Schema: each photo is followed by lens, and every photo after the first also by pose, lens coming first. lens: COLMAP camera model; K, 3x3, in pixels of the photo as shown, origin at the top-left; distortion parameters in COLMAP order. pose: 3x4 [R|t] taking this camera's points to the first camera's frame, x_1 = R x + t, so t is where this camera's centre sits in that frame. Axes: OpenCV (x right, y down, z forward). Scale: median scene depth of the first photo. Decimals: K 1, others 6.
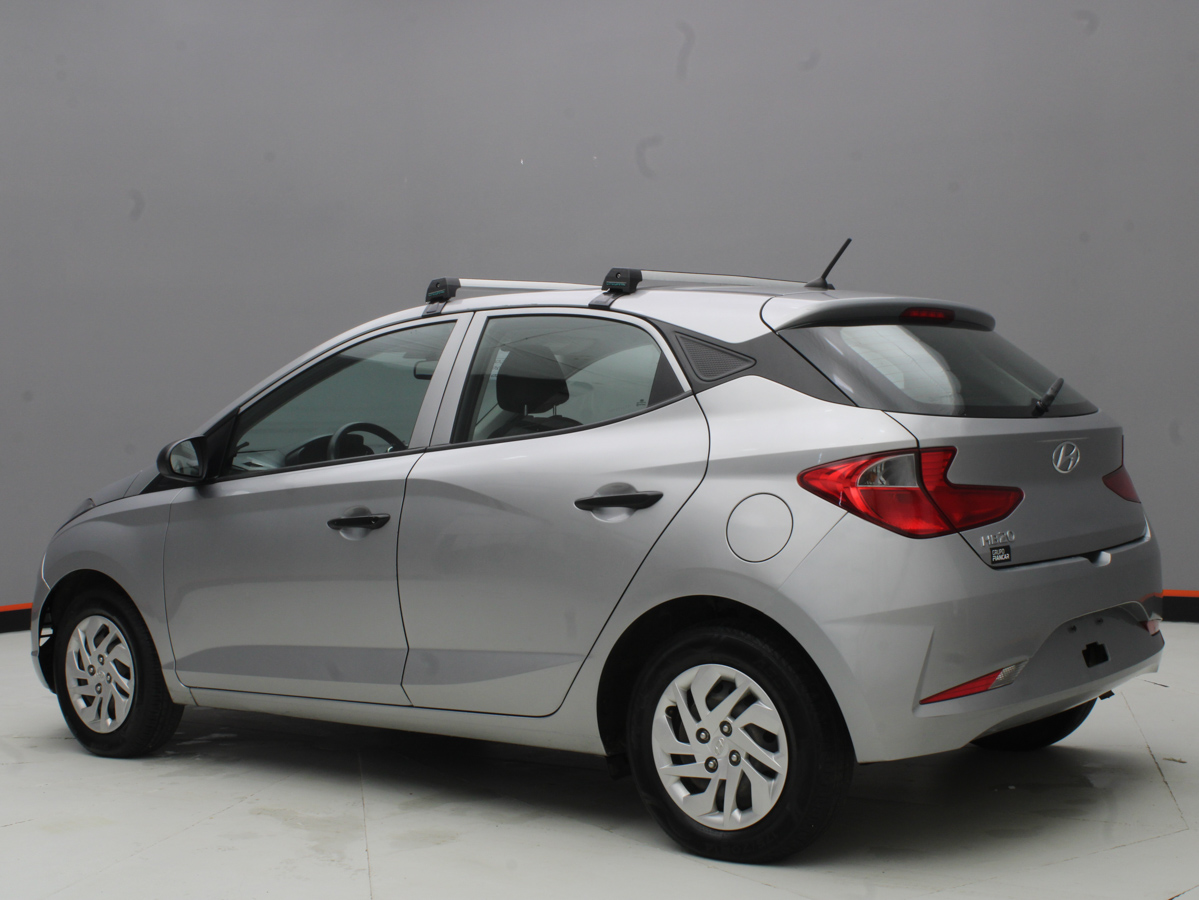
lens RADIAL K [[1641.4, 0, 595.6], [0, 1641.4, 444.3], [0, 0, 1]] dist [-0.055655, 0.000000]
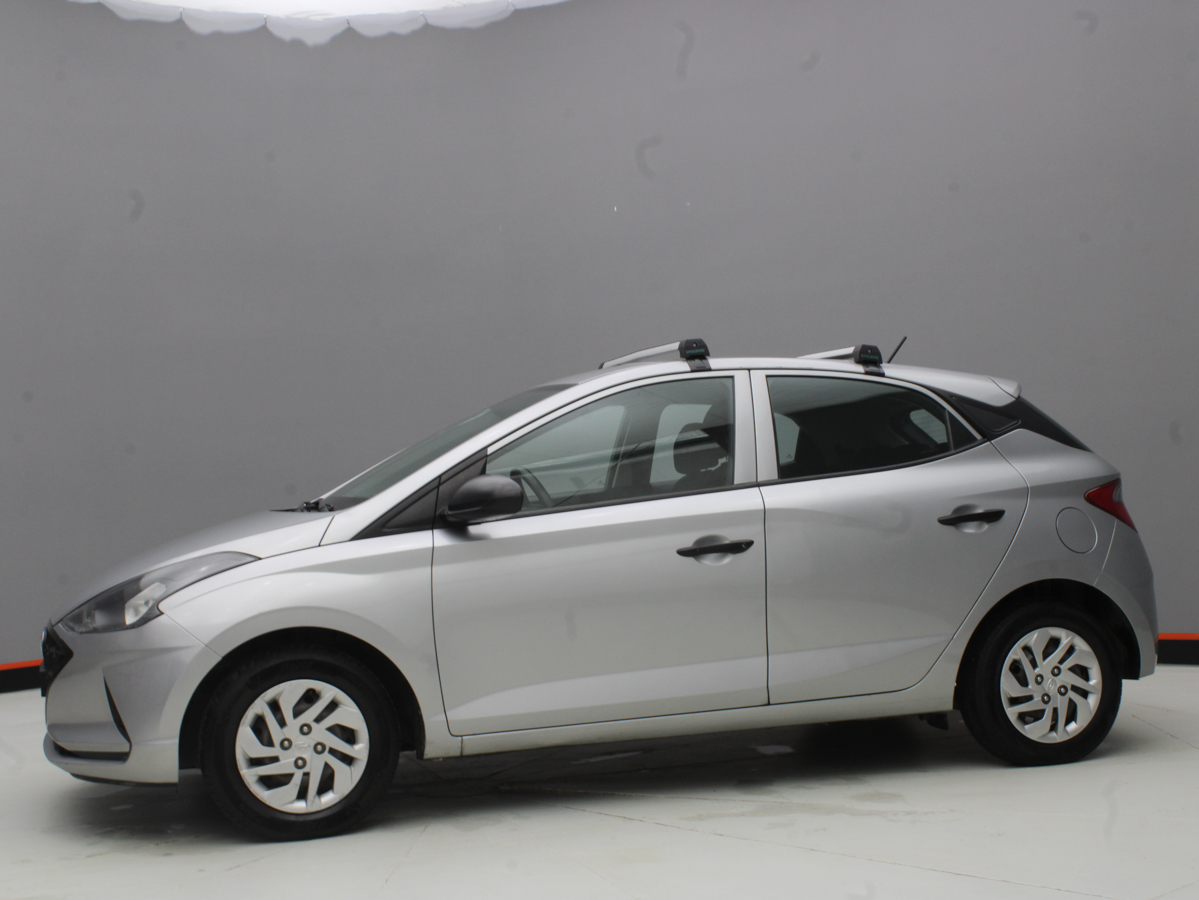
lens RADIAL K [[1641.4, 0, 602.4], [0, 1641.4, 446.4], [0, 0, 1]] dist [-0.055655, 0.000000]
pose [[0.573744, 0.025505, 0.818637, -1.137349], [0.023787, 0.998574, -0.047783, 0.029465], [-0.818689, 0.046889, 0.572320, 0.419985]]
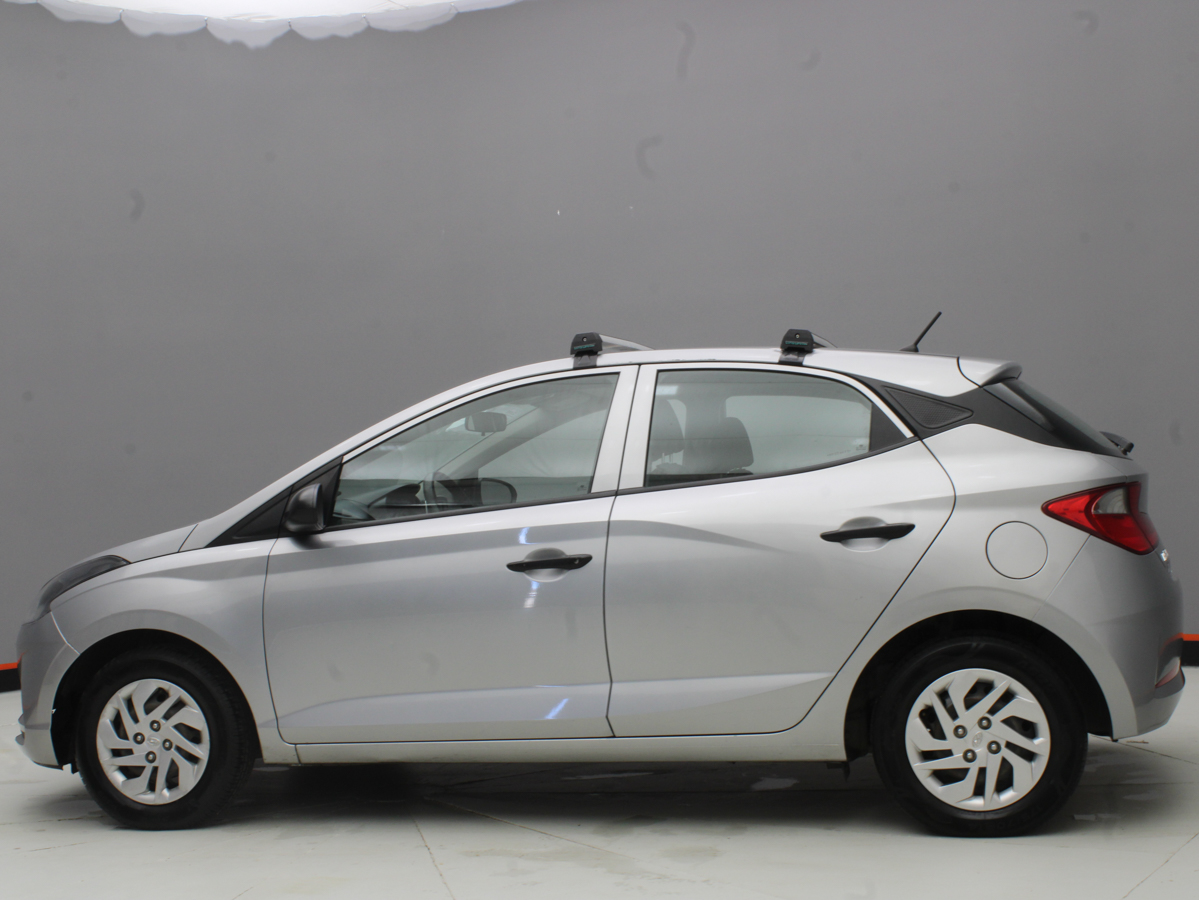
lens RADIAL K [[1641.4, 0, 598.8], [0, 1641.4, 458.2], [0, 0, 1]] dist [-0.055655, 0.000000]
pose [[0.906214, 0.003283, 0.422807, -0.567047], [0.013964, 0.999192, -0.037690, 0.020635], [-0.422589, 0.040059, 0.905436, 0.042991]]
